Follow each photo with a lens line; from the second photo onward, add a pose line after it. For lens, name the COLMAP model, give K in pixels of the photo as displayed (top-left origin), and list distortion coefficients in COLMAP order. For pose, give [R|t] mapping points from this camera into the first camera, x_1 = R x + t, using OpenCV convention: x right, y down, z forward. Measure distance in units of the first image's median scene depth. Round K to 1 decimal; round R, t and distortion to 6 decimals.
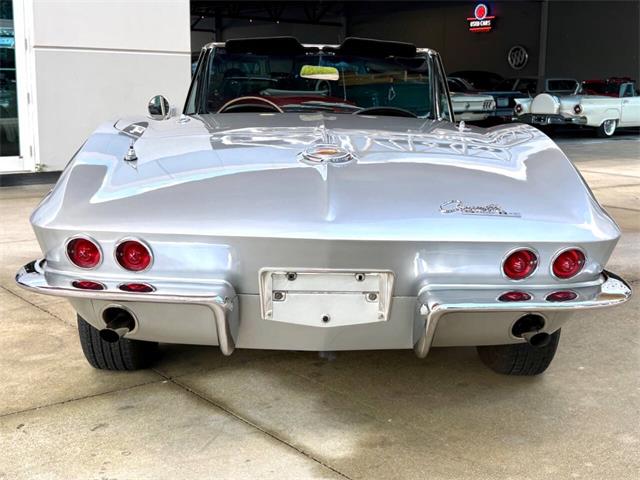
lens RADIAL K [[851.4, 0, 320.0], [0, 851.4, 240.0], [0, 0, 1]] dist [0.020628, -0.047364]
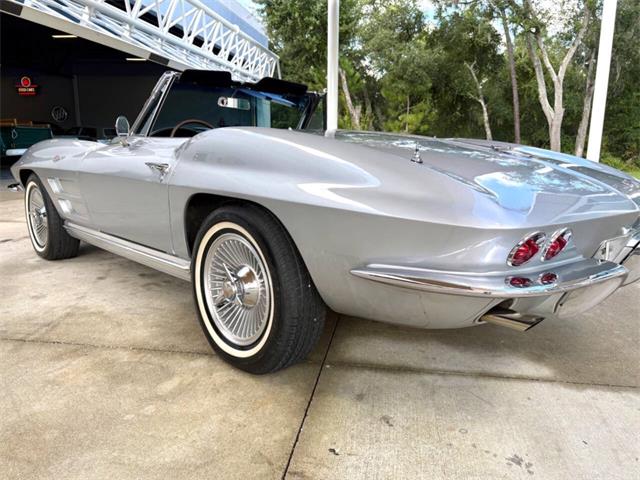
lens RADIAL K [[492.0, 0, 320.0], [0, 492.0, 240.0], [0, 0, 1]] dist [0.006505, 0.001008]
pose [[0.727538, -0.128031, 0.674015, -0.687122], [0.108919, 0.991528, 0.070775, -0.051044], [-0.677366, 0.021921, 0.735319, 0.600097]]
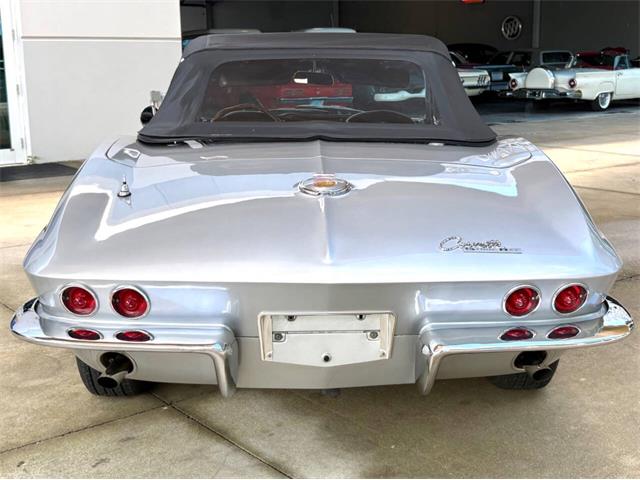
lens RADIAL K [[853.7, 0, 330.4], [0, 853.7, 239.9], [0, 0, 1]] dist [0.003115, -0.016238]
pose [[0.999603, -0.023584, 0.015384, -0.000818], [0.023067, 0.999192, 0.032920, -0.065039], [-0.016148, -0.032552, 0.999340, 0.011994]]
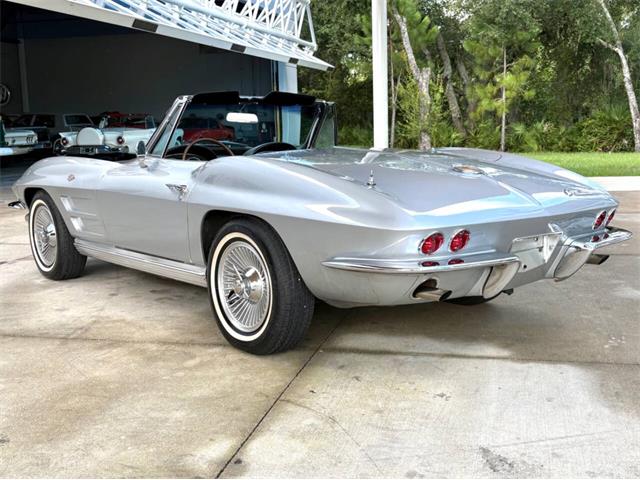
lens RADIAL K [[776.0, 0, 320.0], [0, 776.0, 240.0], [0, 0, 1]] dist [0.140695, -0.480694]
pose [[0.779055, -0.119230, 0.615514, -1.042340], [0.134076, 0.990722, 0.022211, -0.038980], [-0.612452, 0.065222, 0.787813, 0.027372]]
